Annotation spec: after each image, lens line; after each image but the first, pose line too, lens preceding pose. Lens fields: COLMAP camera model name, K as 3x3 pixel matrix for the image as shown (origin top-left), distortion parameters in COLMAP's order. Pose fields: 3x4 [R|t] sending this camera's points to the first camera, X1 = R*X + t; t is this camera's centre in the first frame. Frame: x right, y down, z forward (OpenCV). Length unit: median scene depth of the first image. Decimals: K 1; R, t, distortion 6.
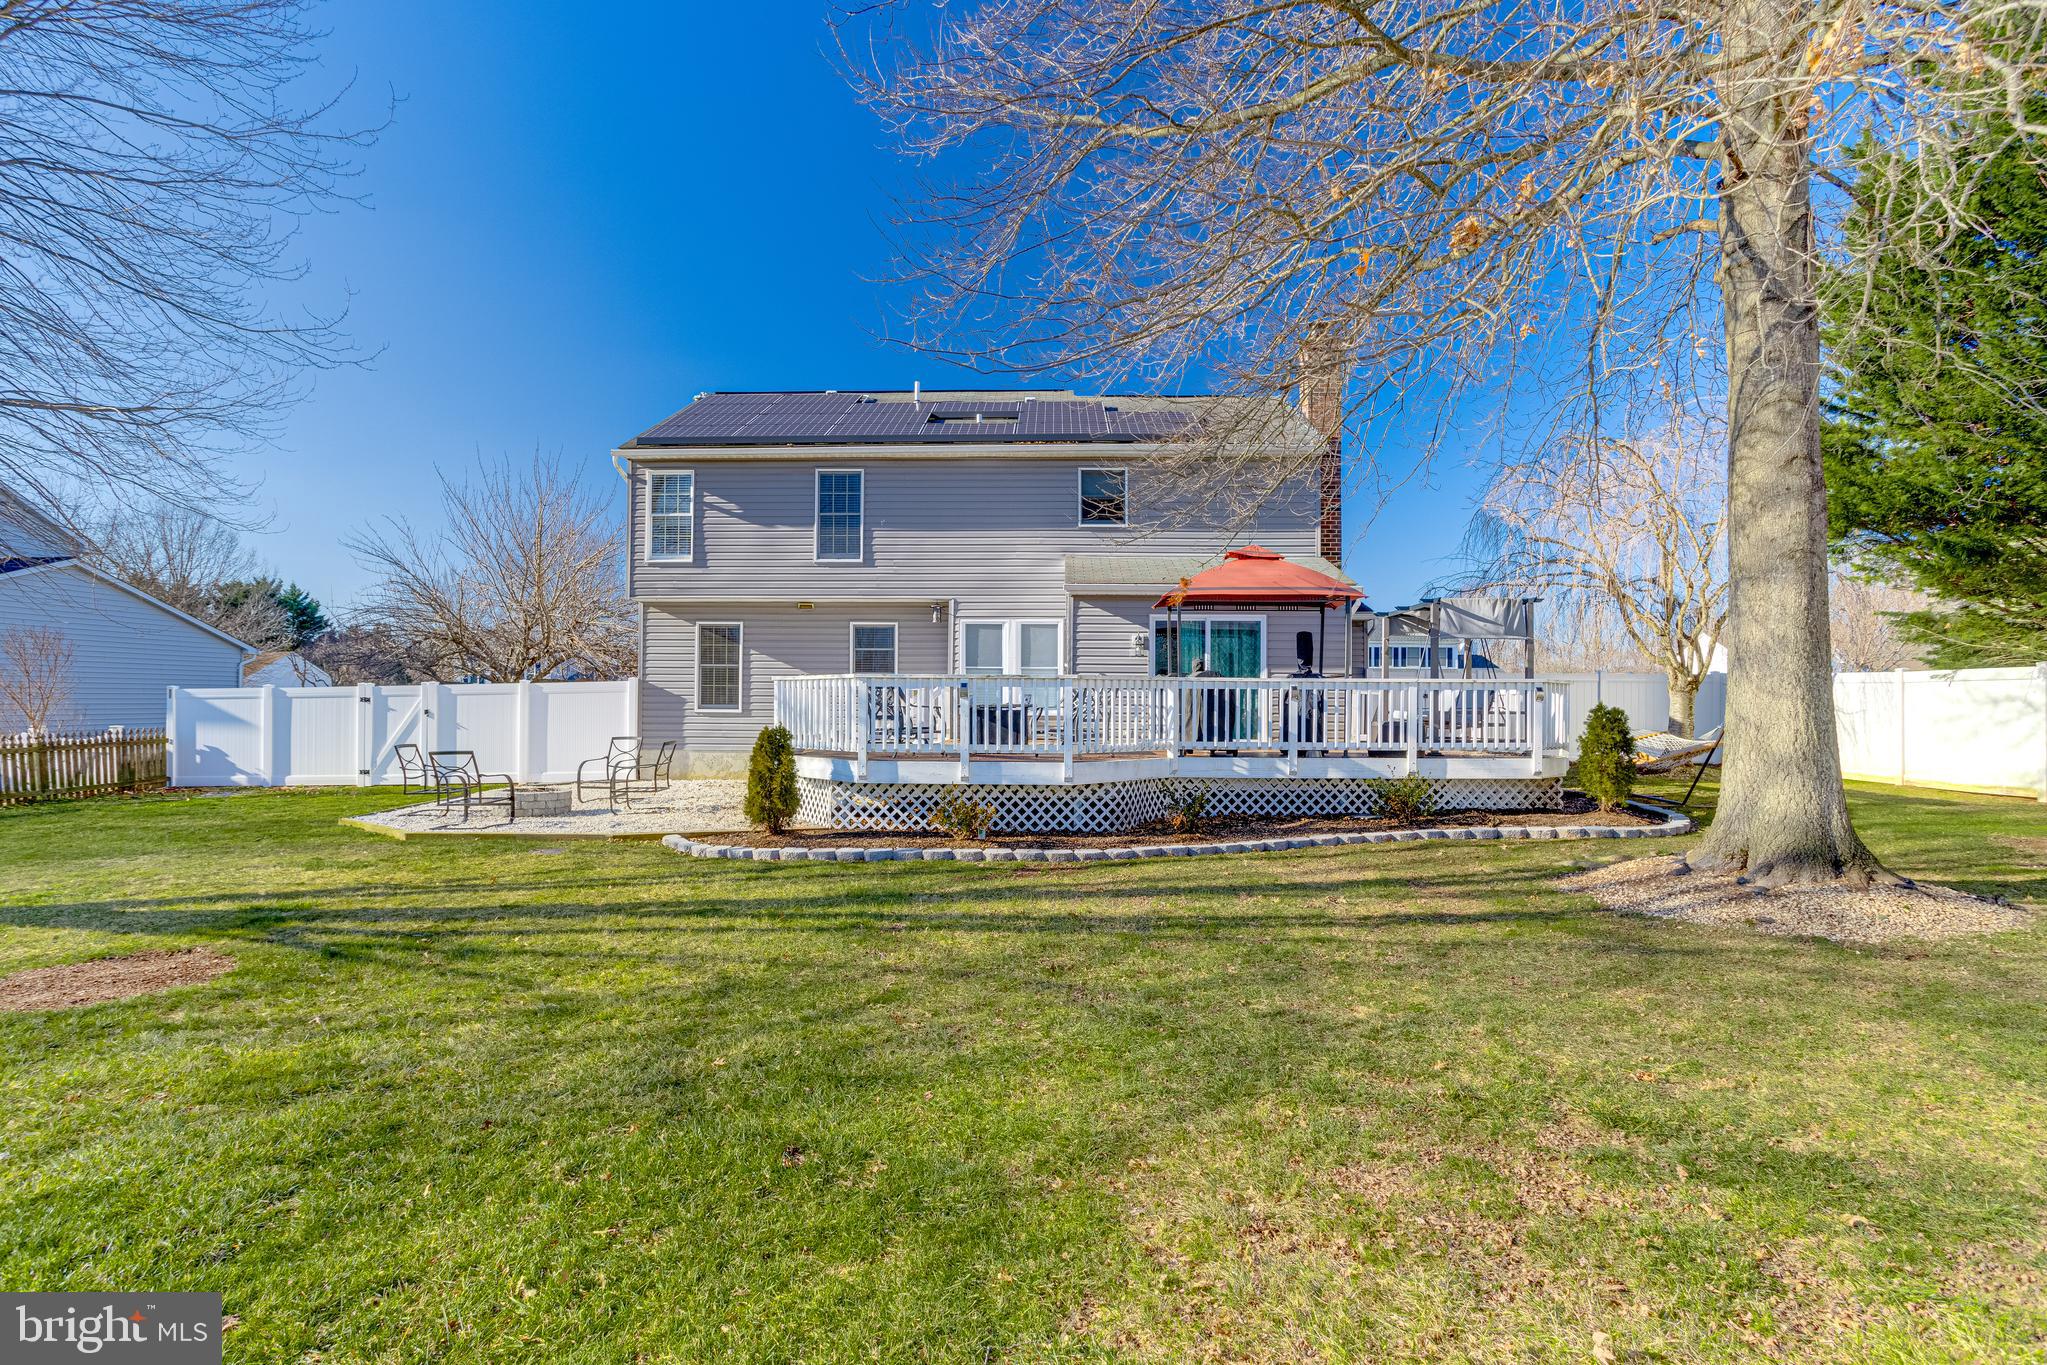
lens RADIAL K [[1062.6, 0, 1023.5], [0, 1062.6, 682.5], [0, 0, 1]] dist [-0.000829, -0.000003]
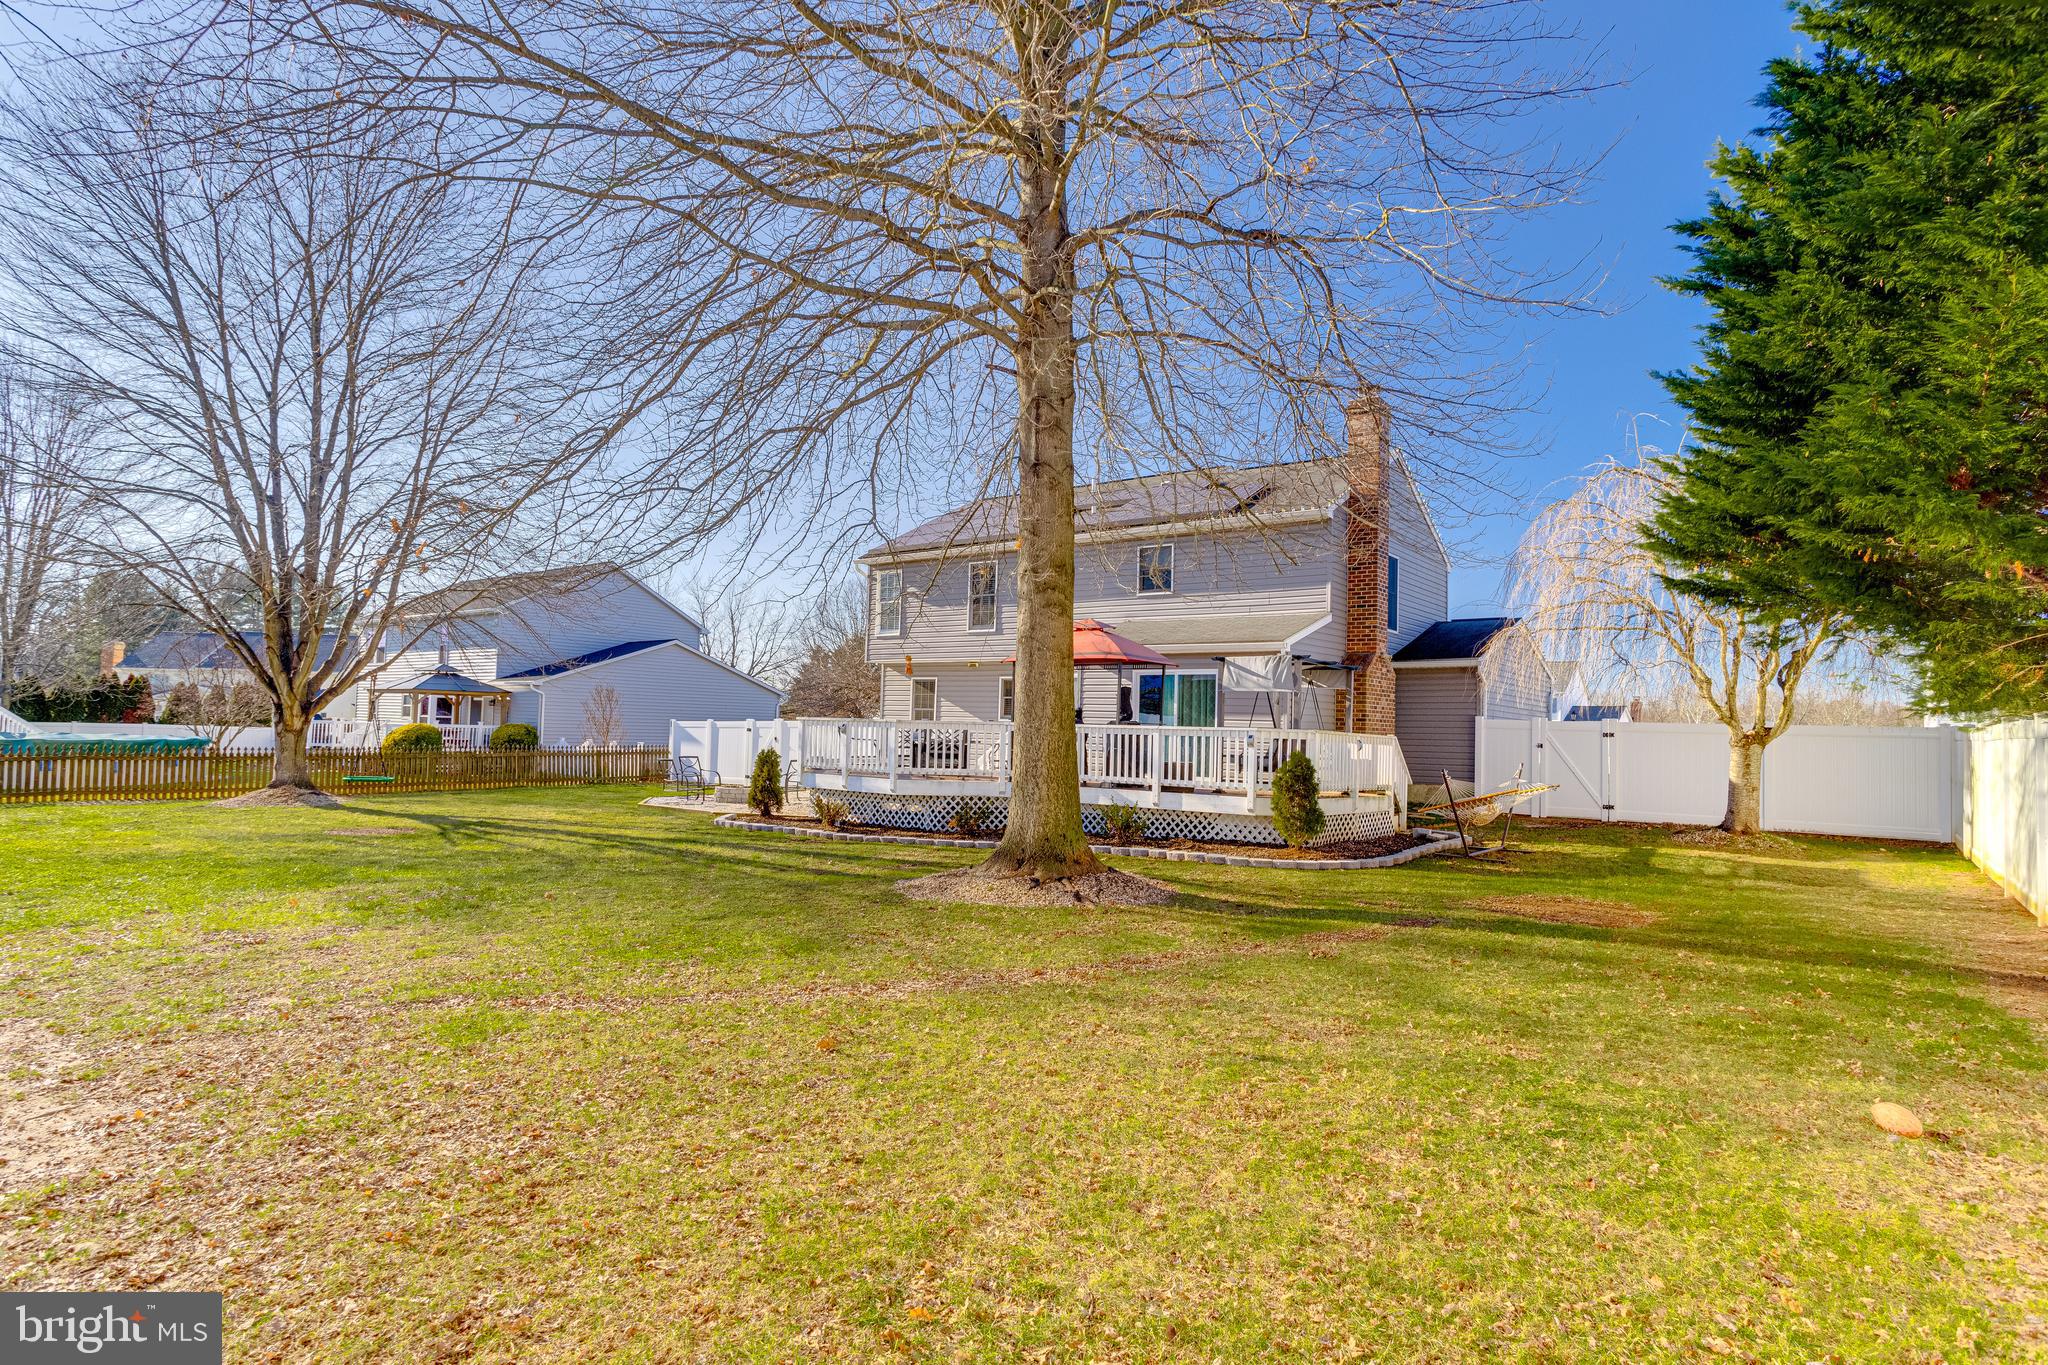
lens RADIAL K [[1081.2, 0, 1037.6], [0, 1081.2, 657.4], [0, 0, 1]] dist [-0.040421, 0.021789]
pose [[0.826725, -0.020051, -0.562248, 0.635993], [-0.013801, 0.998341, -0.055896, -0.007420], [0.562436, 0.053970, 0.825077, -0.066601]]
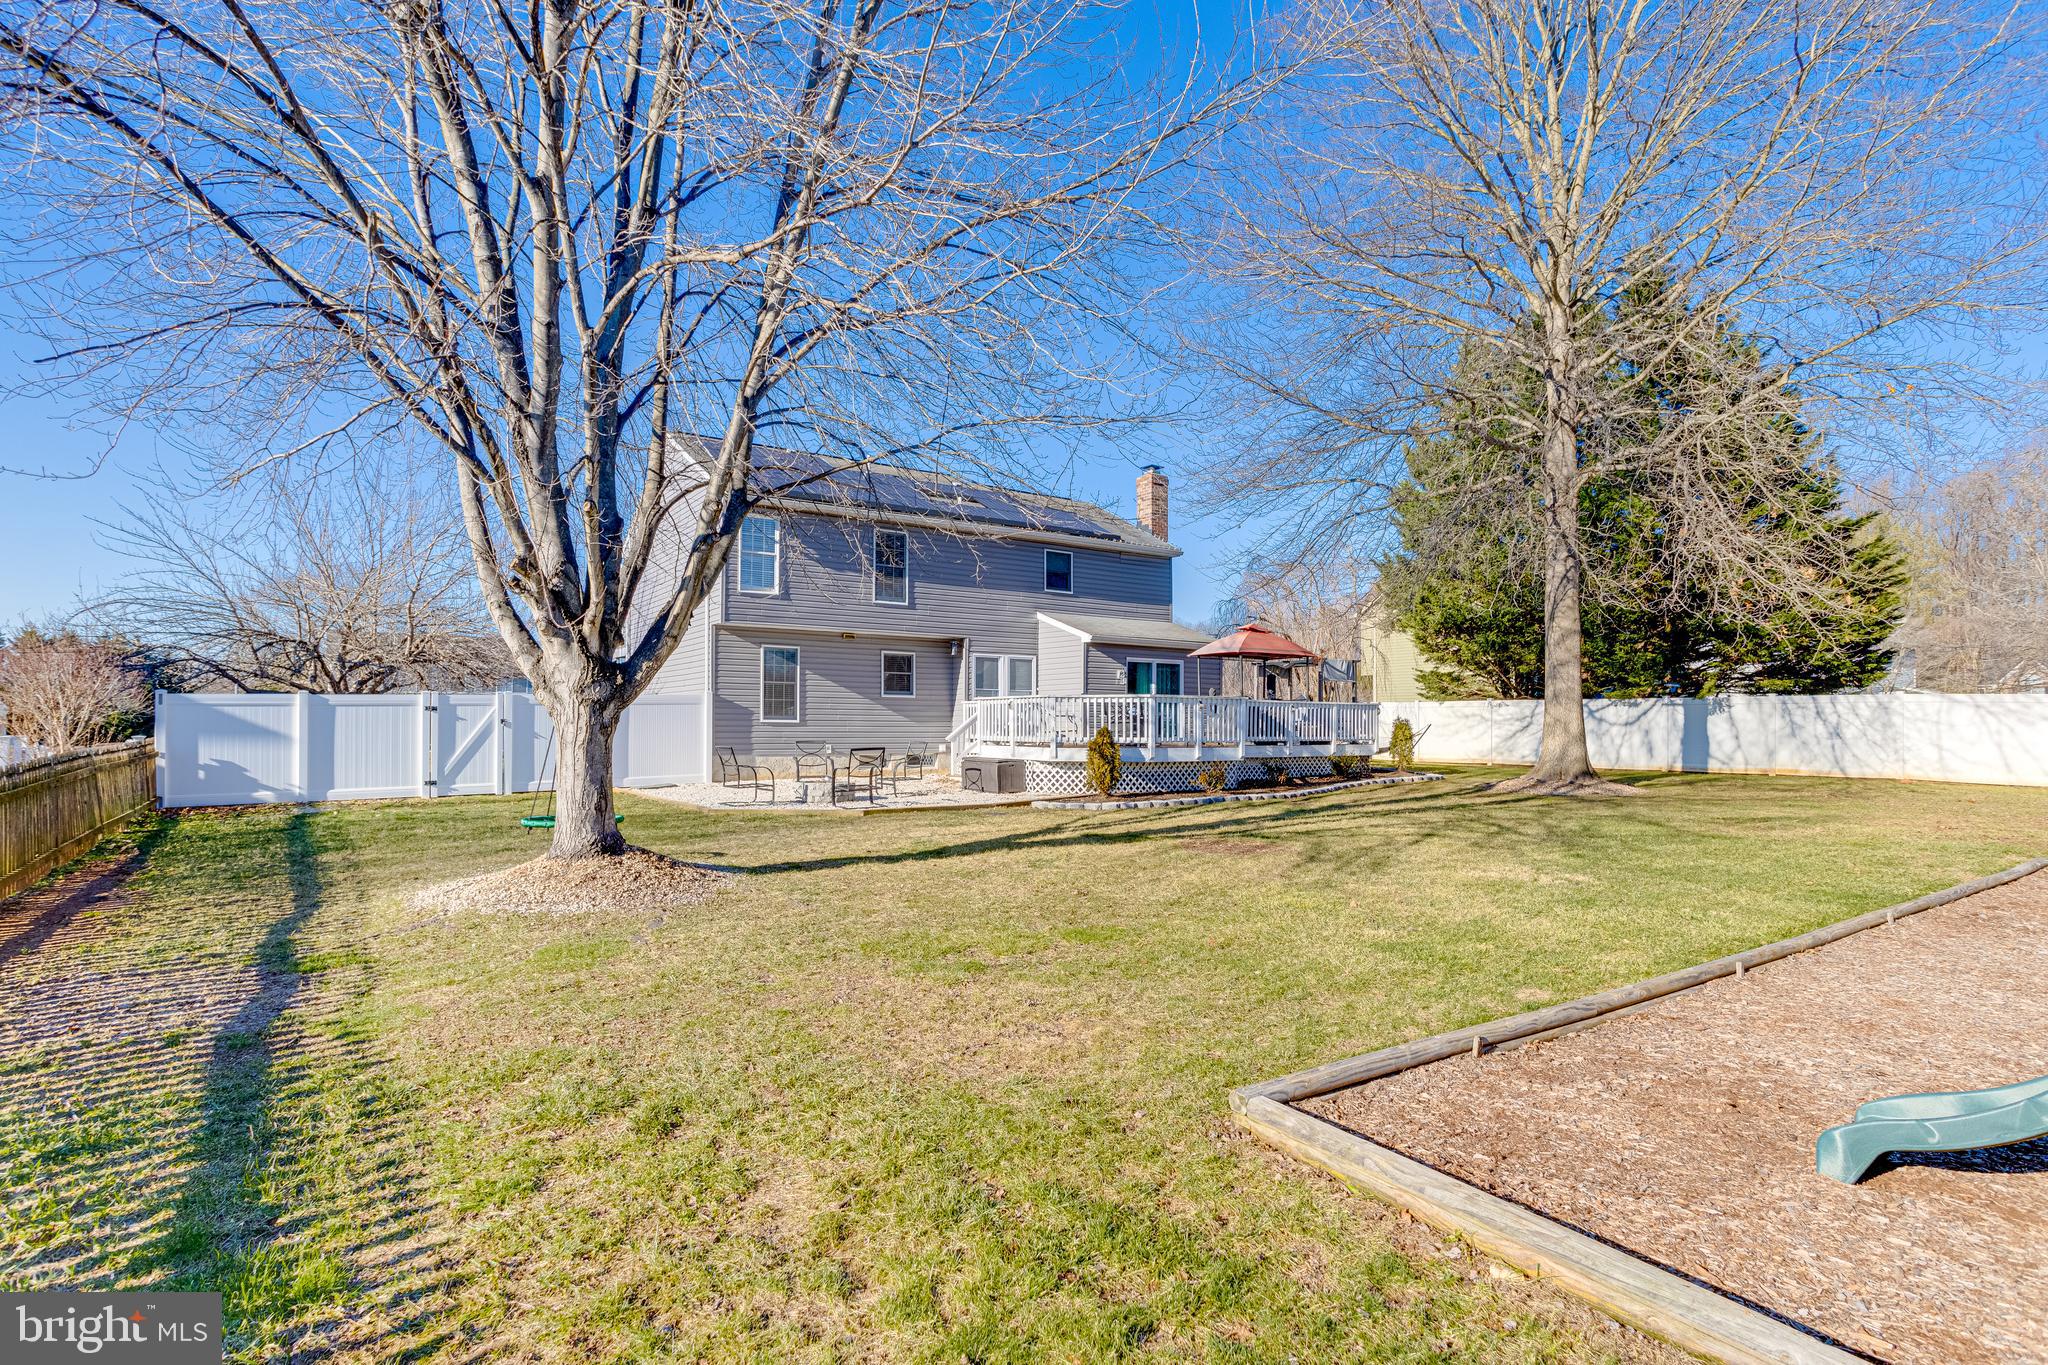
lens RADIAL K [[1014.3, 0, 1024.0], [0, 1014.3, 682.5], [0, 0, 1]] dist [-0.027438, 0.000002]
pose [[0.798403, 0.024467, 0.601627, -0.772857], [-0.010568, 0.999590, -0.026626, 0.011403], [-0.602031, 0.014900, 0.798334, -0.063994]]
